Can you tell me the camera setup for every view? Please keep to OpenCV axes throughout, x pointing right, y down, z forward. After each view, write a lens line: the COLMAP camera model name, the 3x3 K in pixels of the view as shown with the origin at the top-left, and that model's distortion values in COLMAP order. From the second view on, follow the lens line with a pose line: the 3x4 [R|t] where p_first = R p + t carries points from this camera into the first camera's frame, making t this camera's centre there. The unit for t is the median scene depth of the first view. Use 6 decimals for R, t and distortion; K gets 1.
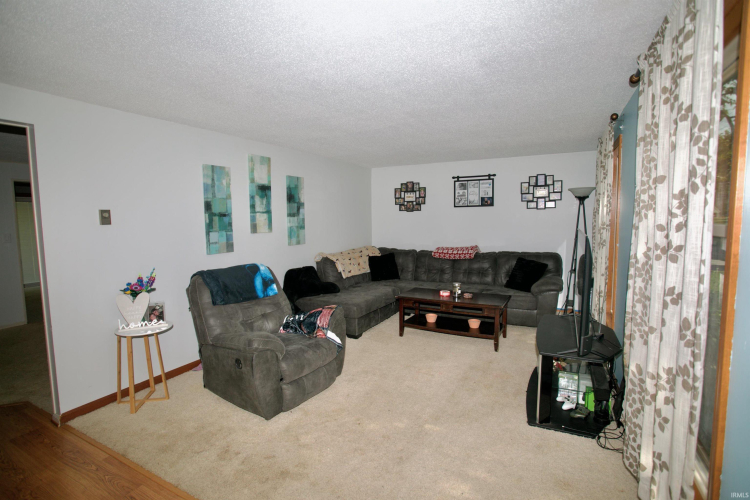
lens RADIAL K [[376.4, 0, 381.8], [0, 376.4, 250.3], [0, 0, 1]] dist [-0.033891, 0.000765]
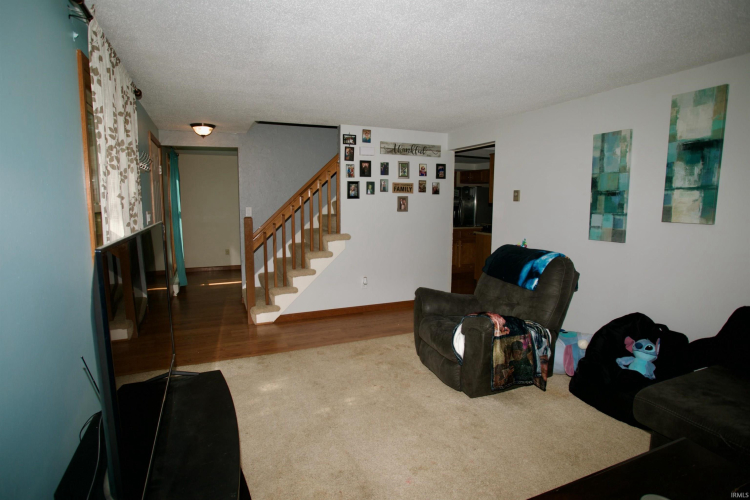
lens RADIAL K [[376.4, 0, 381.8], [0, 376.4, 250.3], [0, 0, 1]] dist [-0.033891, 0.000765]
pose [[-0.647051, 0.111670, -0.754225, 0.490817], [-0.063796, 0.977818, 0.199506, -0.101829], [0.759773, 0.177207, -0.625573, 1.132712]]
